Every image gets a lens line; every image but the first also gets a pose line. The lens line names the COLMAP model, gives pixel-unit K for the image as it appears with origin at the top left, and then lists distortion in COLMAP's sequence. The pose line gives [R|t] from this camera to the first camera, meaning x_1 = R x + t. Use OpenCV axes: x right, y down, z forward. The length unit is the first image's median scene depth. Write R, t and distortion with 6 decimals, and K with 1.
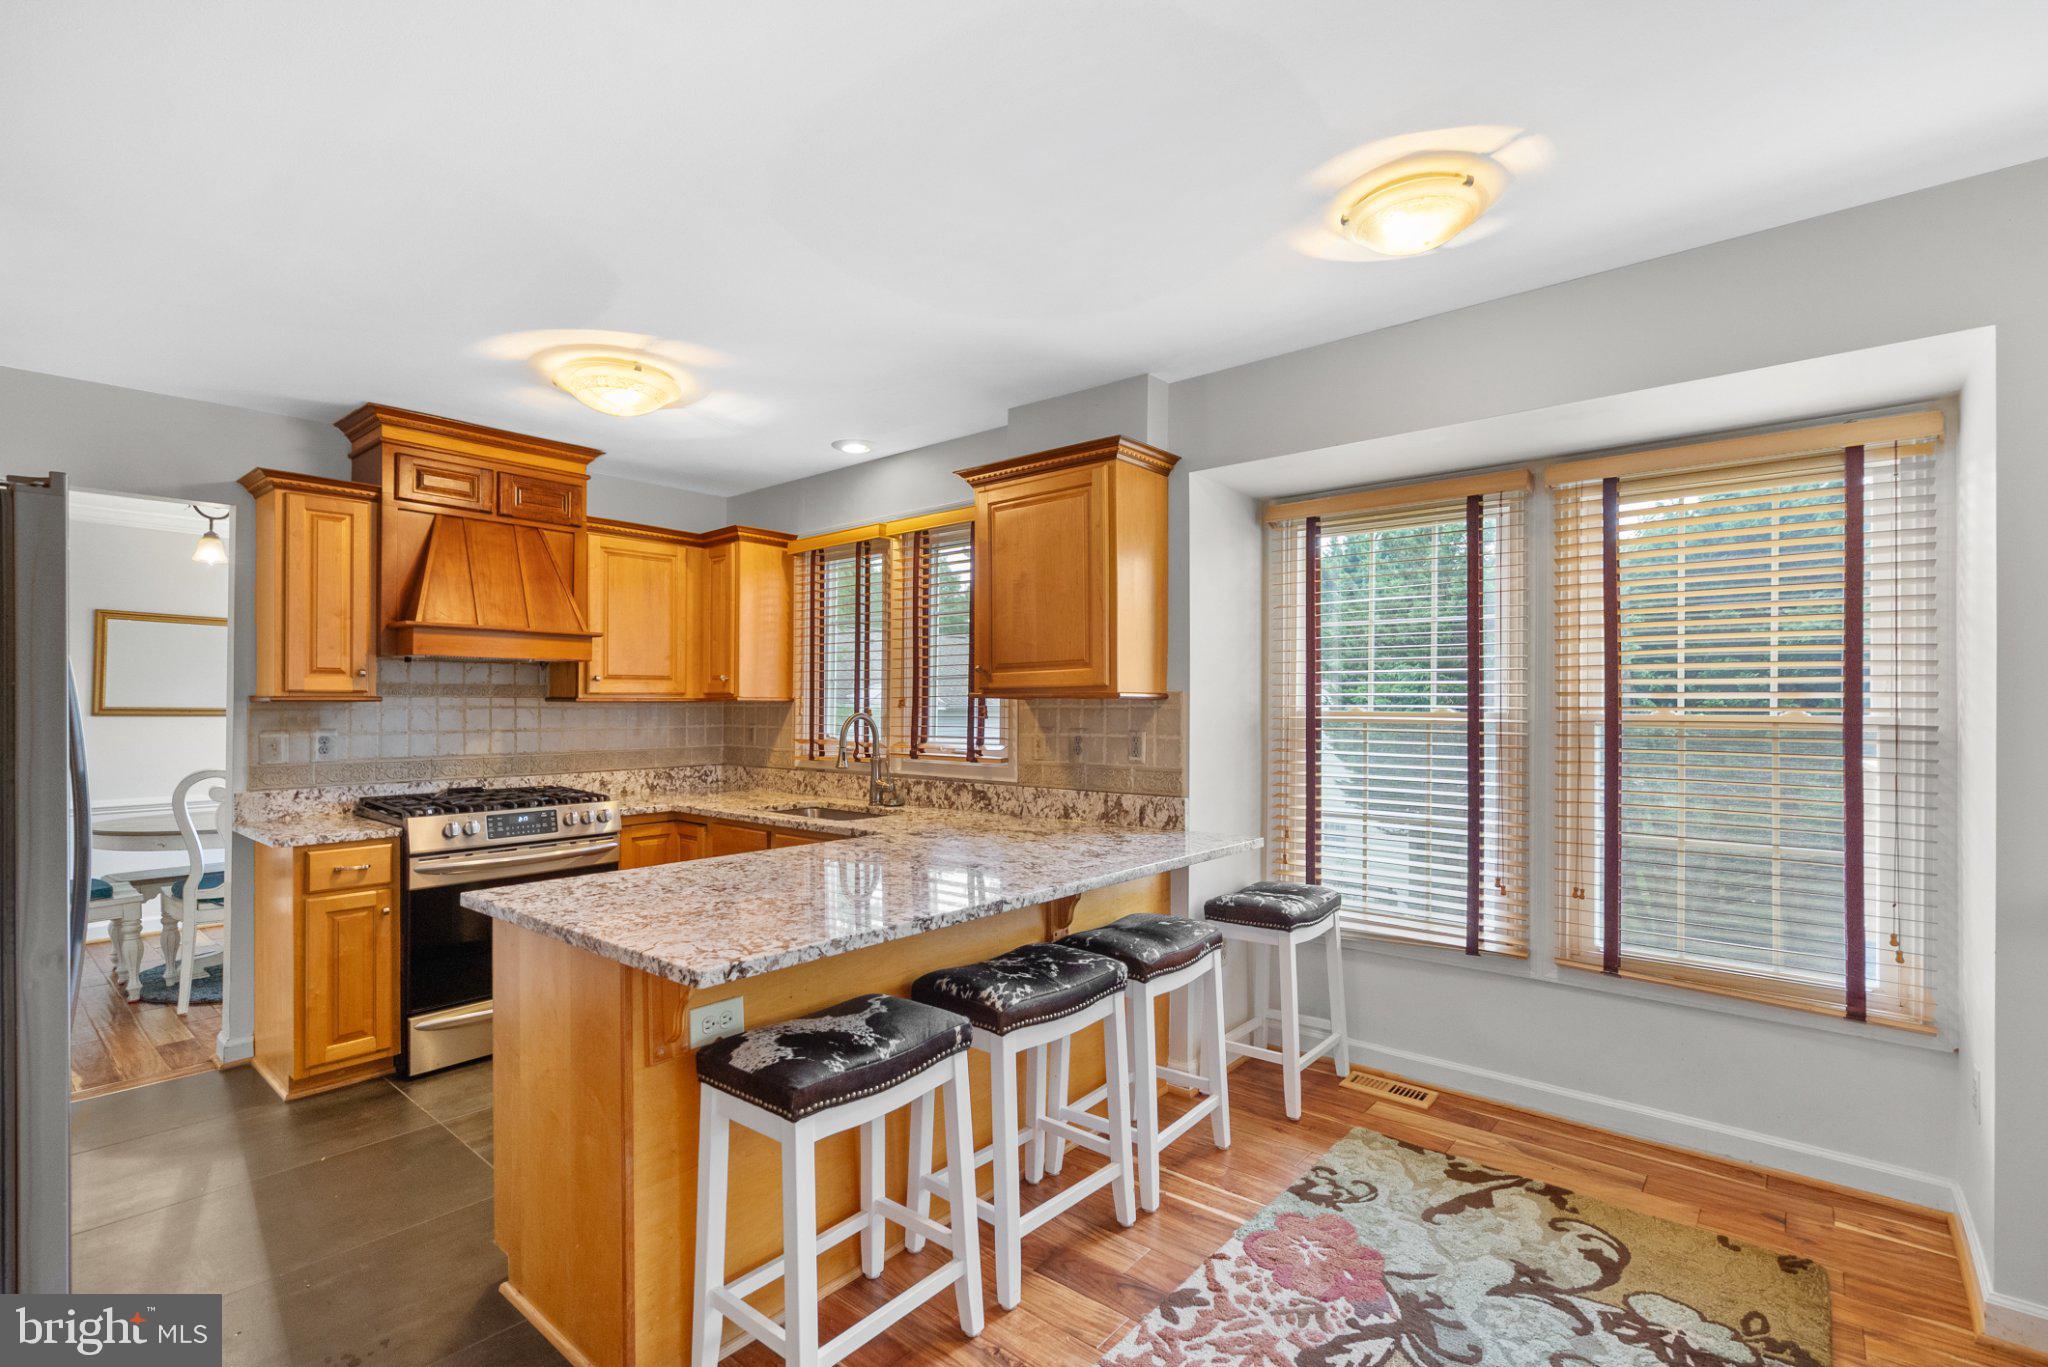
lens RADIAL K [[940.2, 0, 1012.2], [0, 940.2, 694.7], [0, 0, 1]] dist [0.000016, 0.004951]
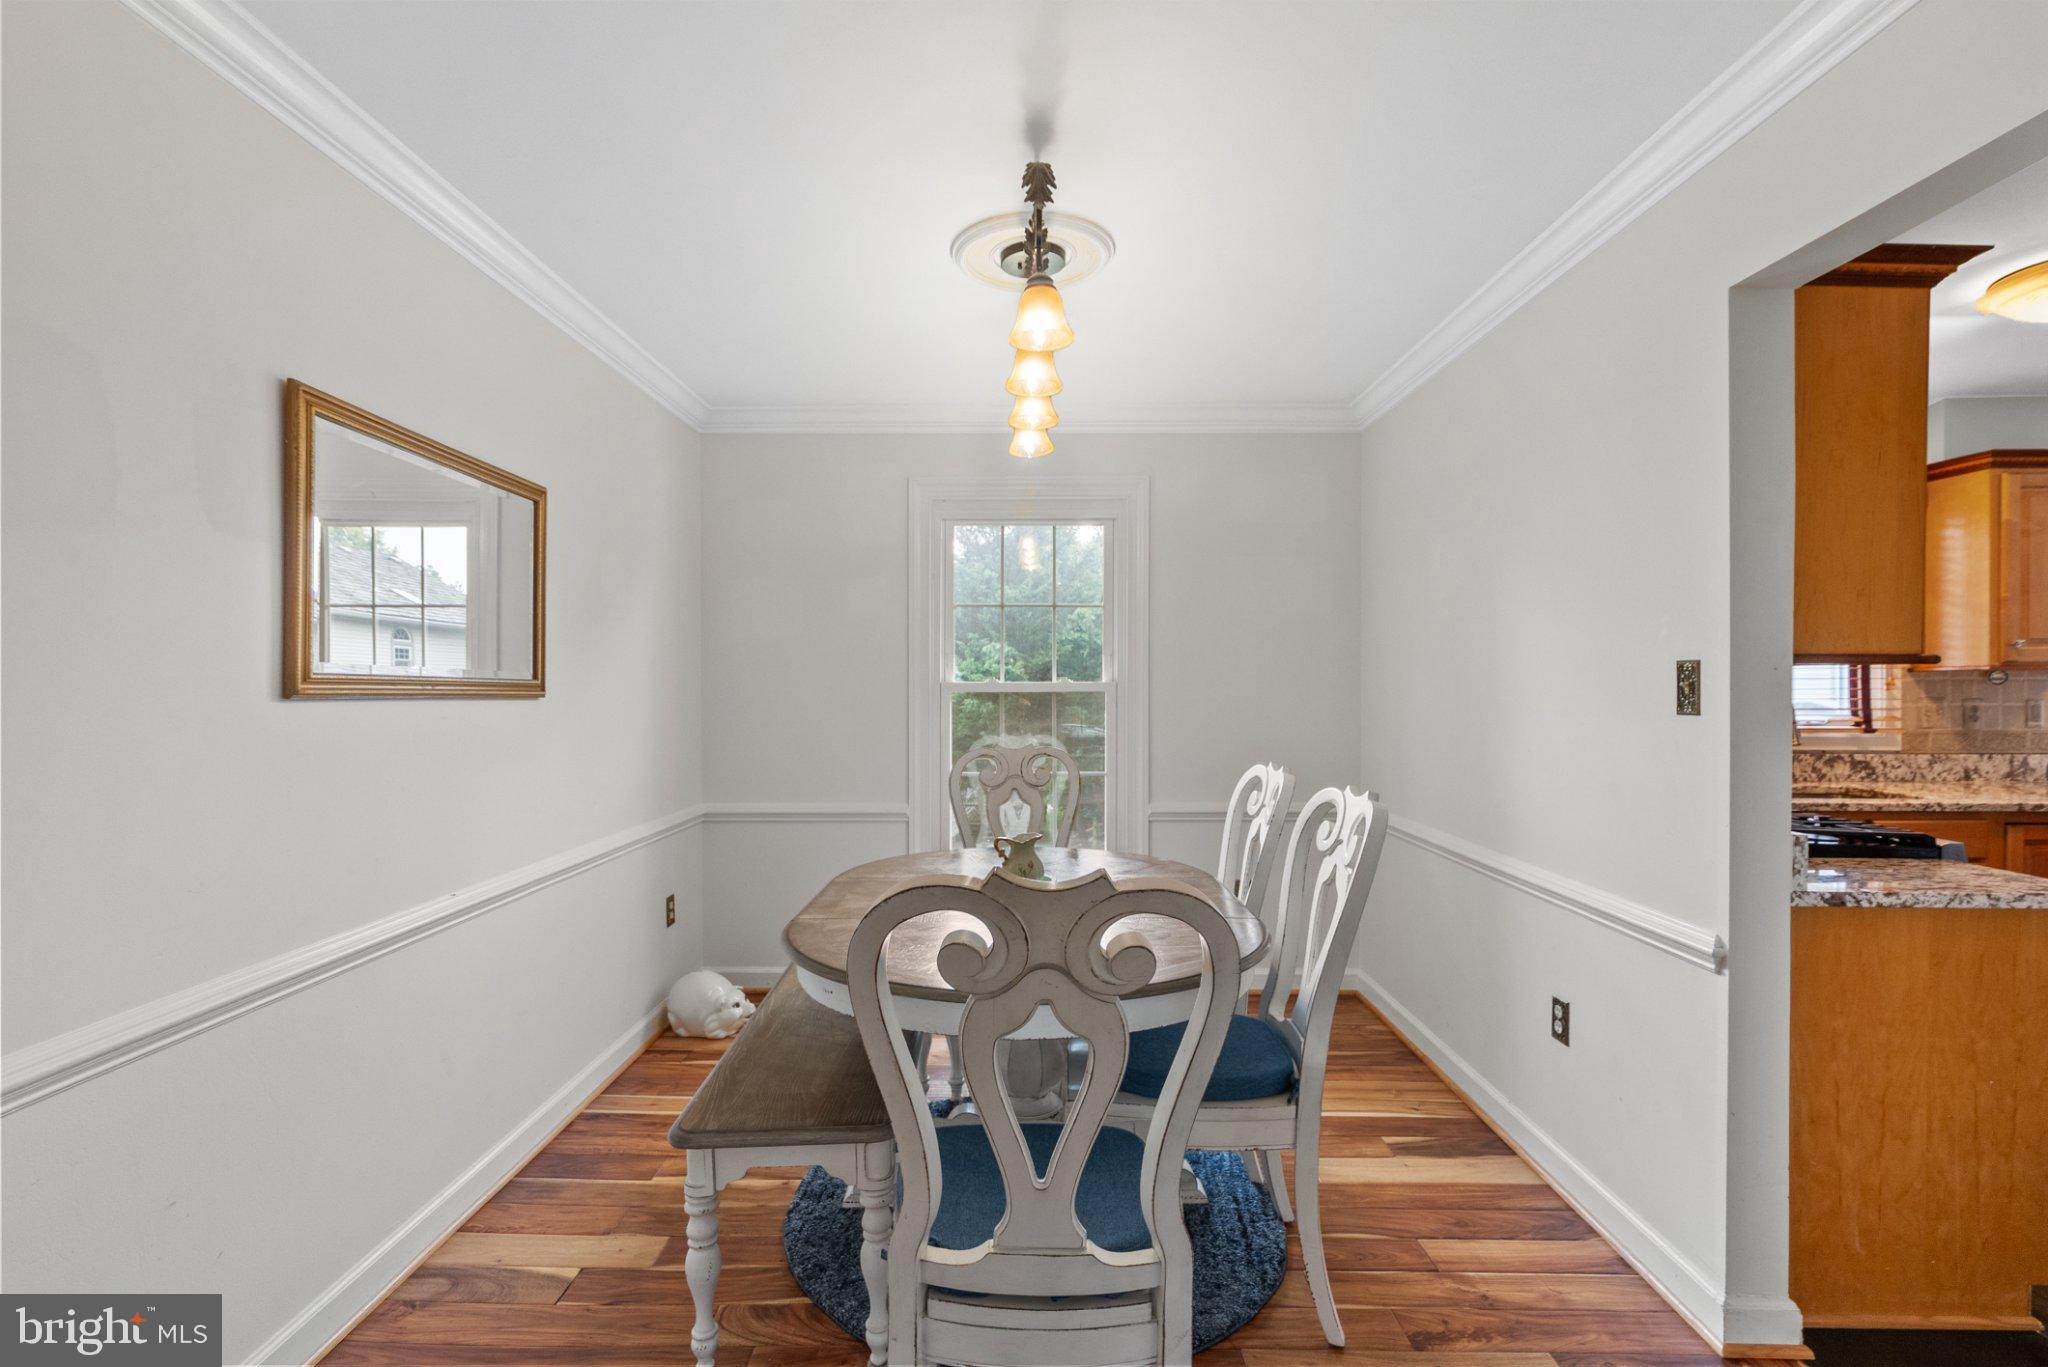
lens RADIAL K [[949.3, 0, 1012.2], [0, 949.3, 691.6], [0, 0, 1]] dist [0.002227, 0.001676]
pose [[0.771508, -0.009073, 0.636155, -1.461166], [-0.006528, 0.999733, 0.022174, 0.010264], [-0.636186, -0.021260, 0.771243, 0.825780]]
